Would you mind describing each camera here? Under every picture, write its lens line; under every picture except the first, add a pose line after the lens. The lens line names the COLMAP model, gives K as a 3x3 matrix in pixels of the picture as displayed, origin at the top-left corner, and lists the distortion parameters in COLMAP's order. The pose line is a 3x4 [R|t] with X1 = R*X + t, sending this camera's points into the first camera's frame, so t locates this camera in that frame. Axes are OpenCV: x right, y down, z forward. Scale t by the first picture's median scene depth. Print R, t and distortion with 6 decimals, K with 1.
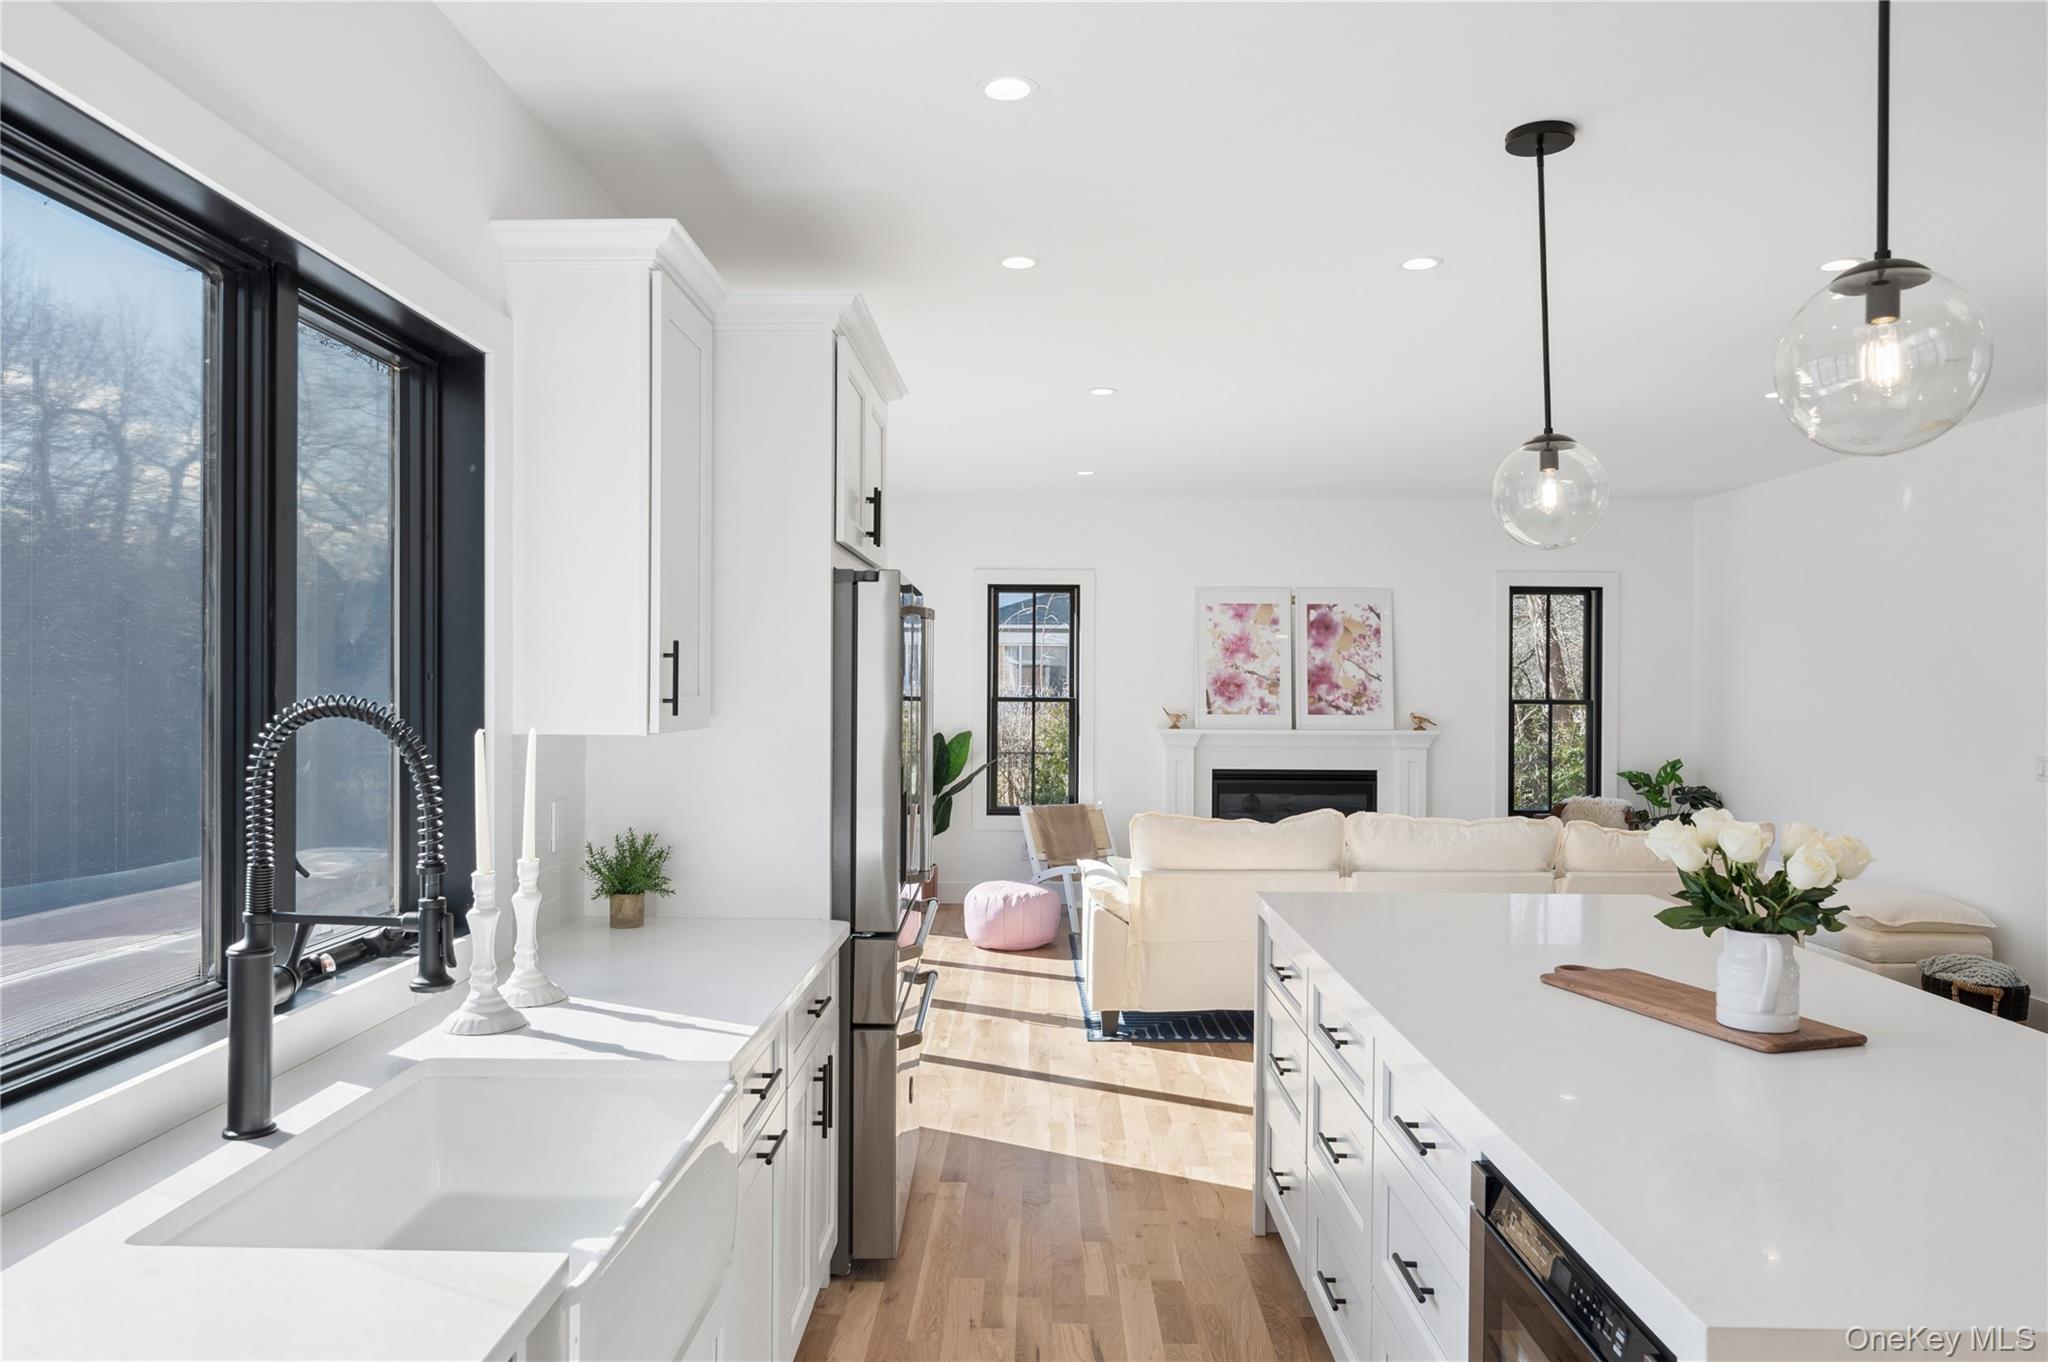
lens RADIAL K [[1357.8, 0, 1024.0], [0, 1357.8, 693.0], [0, 0, 1]] dist [0.005612, 0.002077]
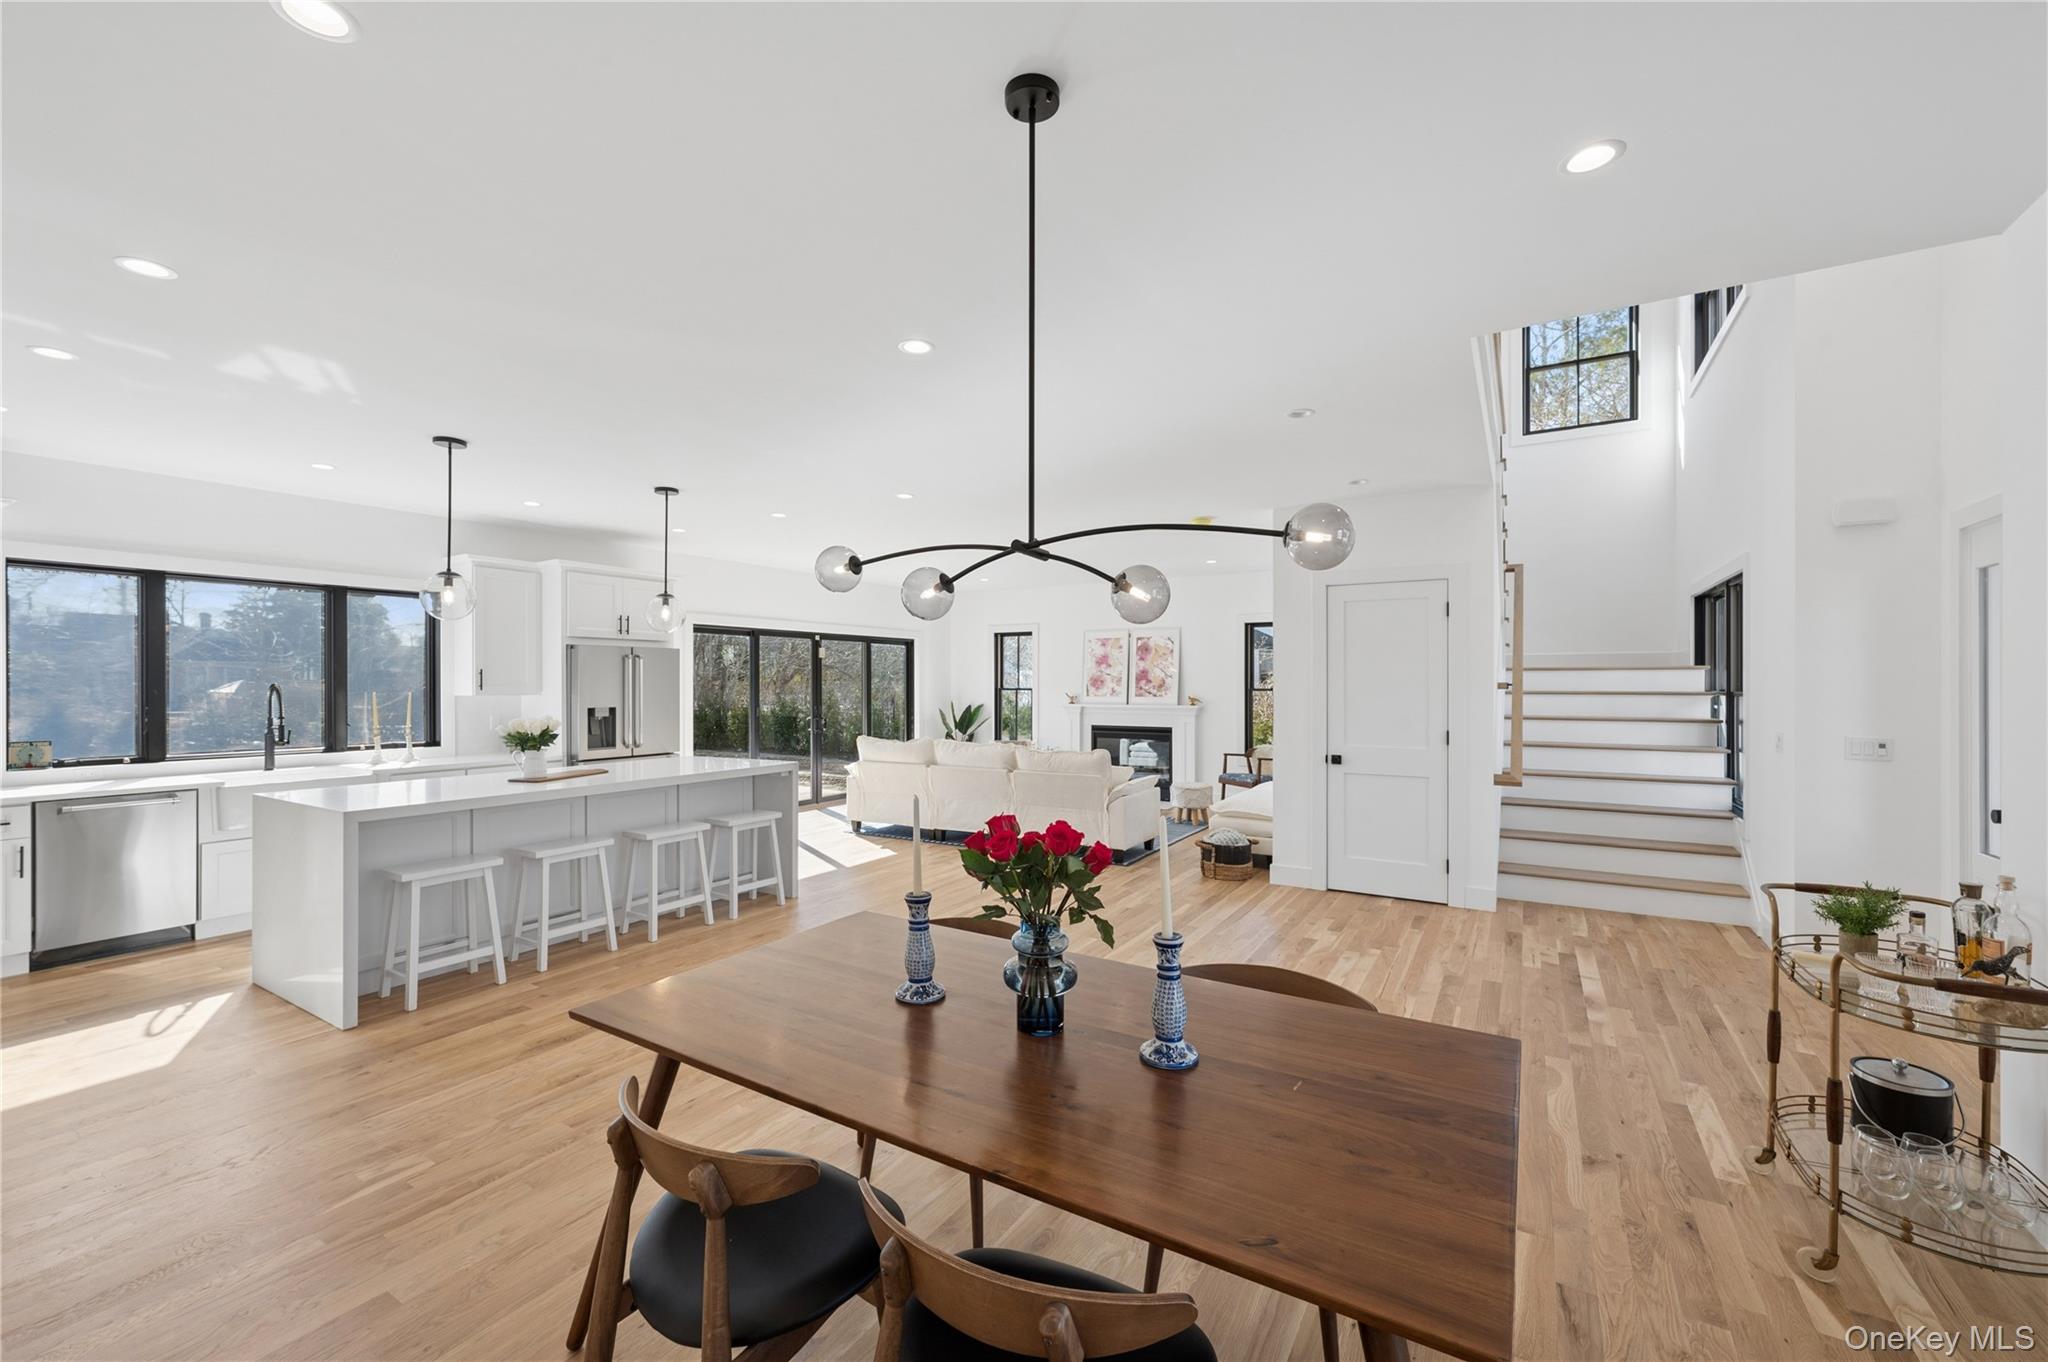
lens RADIAL K [[816.2, 0, 1028.6], [0, 816.2, 684.4], [0, 0, 1]] dist [-0.003028, 0.000105]
pose [[0.864153, -0.005942, -0.503194, 0.644901], [0.002998, 0.999973, -0.006660, 0.006251], [0.503221, 0.004247, 0.864148, -0.039196]]
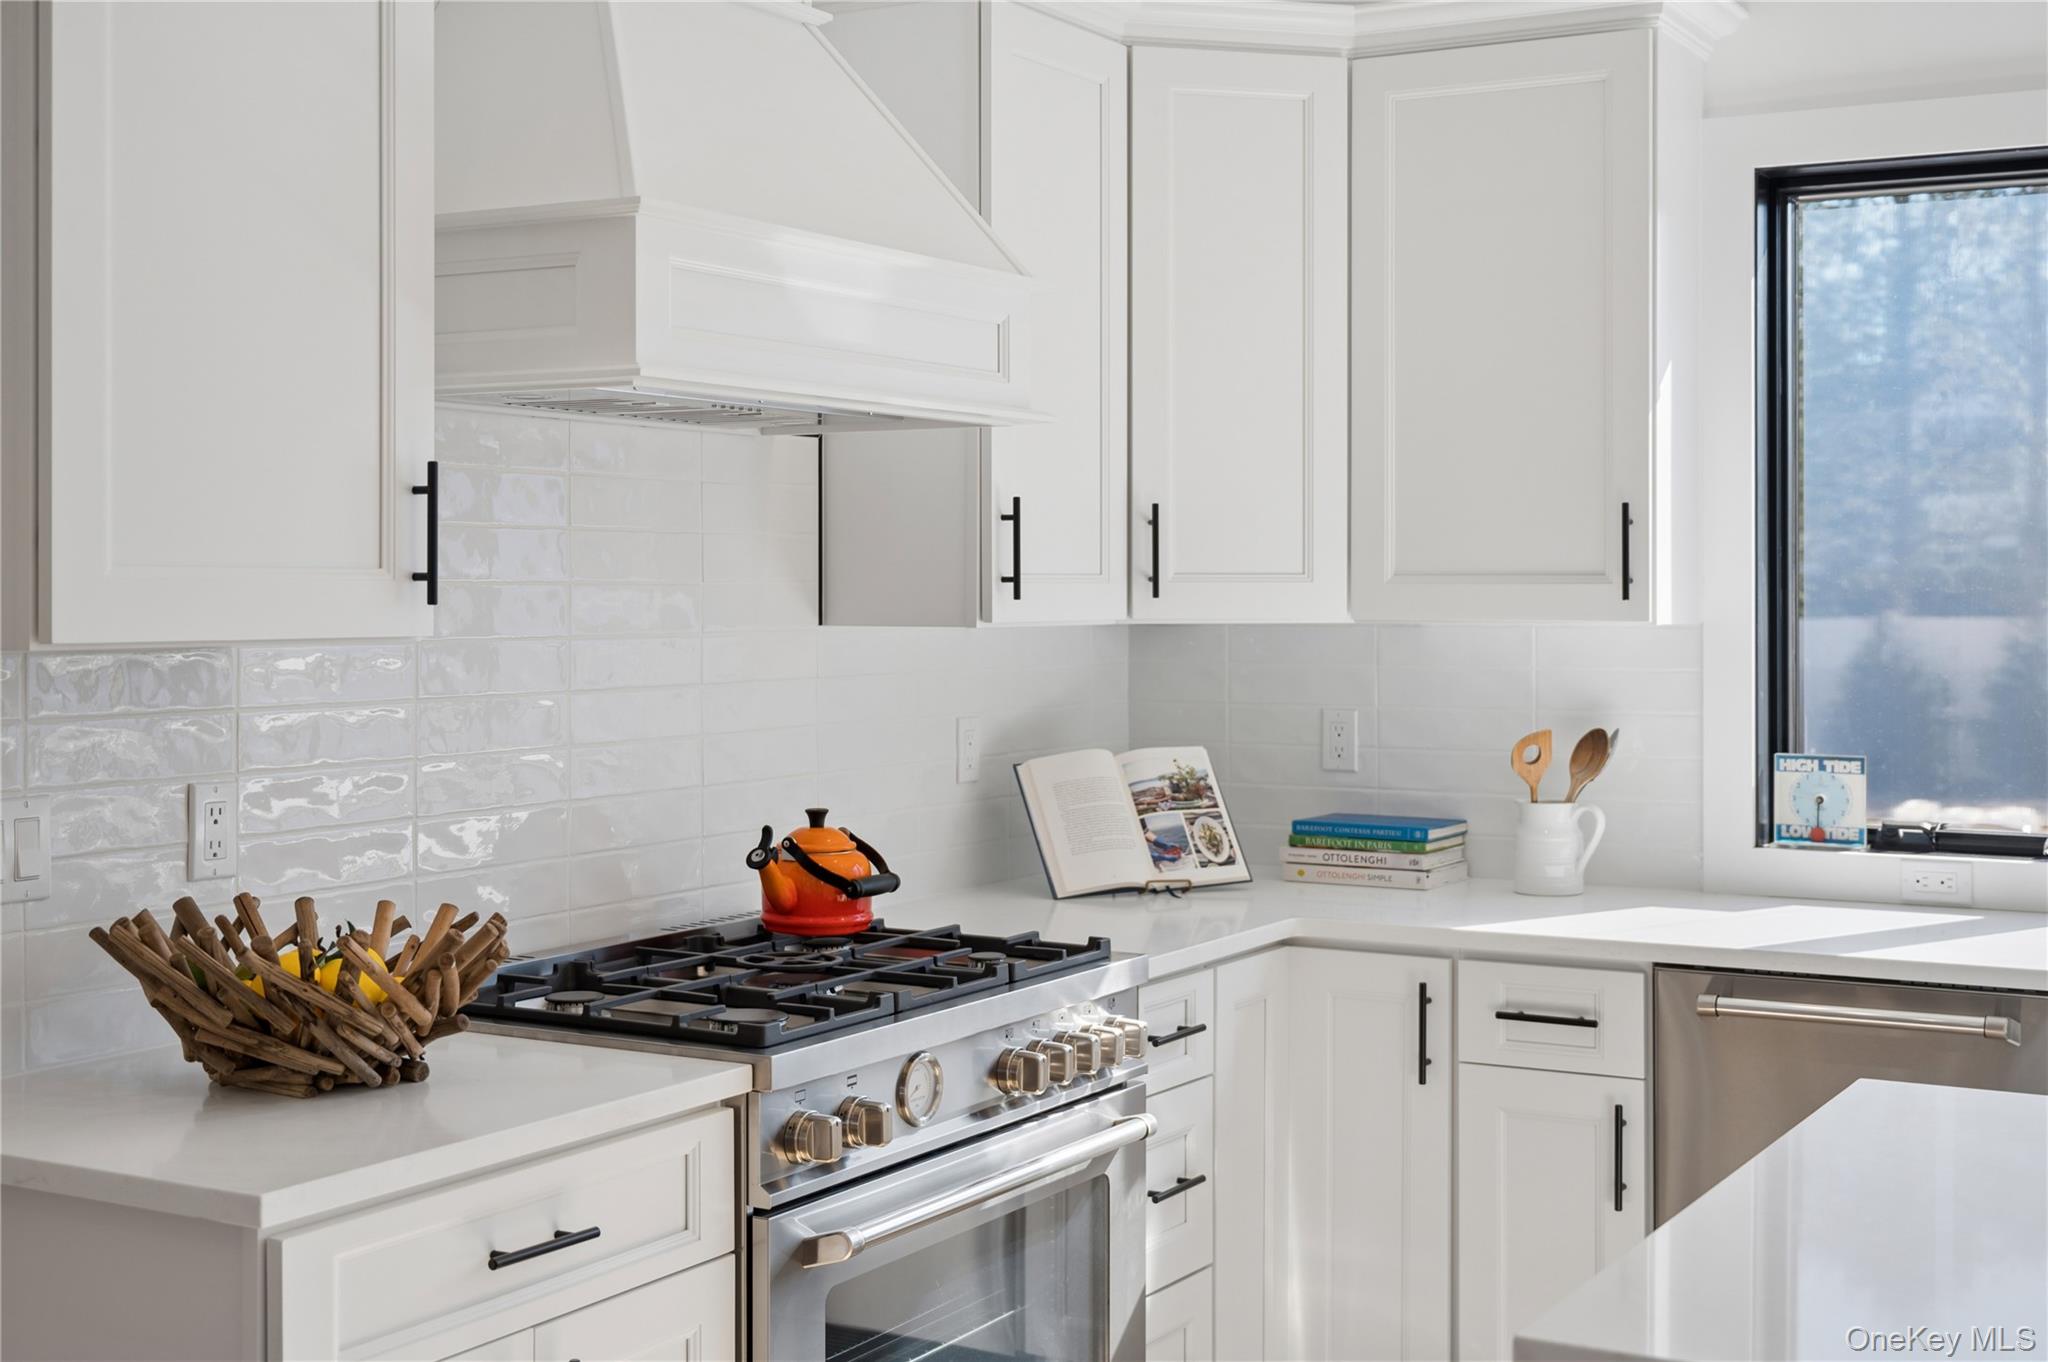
lens RADIAL K [[2599.9, 0, 1039.4], [0, 2599.9, 585.0], [0, 0, 1]] dist [-0.003865, 0.000000]
pose [[-0.477704, -0.007041, -0.878493, 0.371265], [-0.008871, 0.999956, -0.003191, 0.006434], [0.878476, 0.006269, -0.477745, 0.187032]]
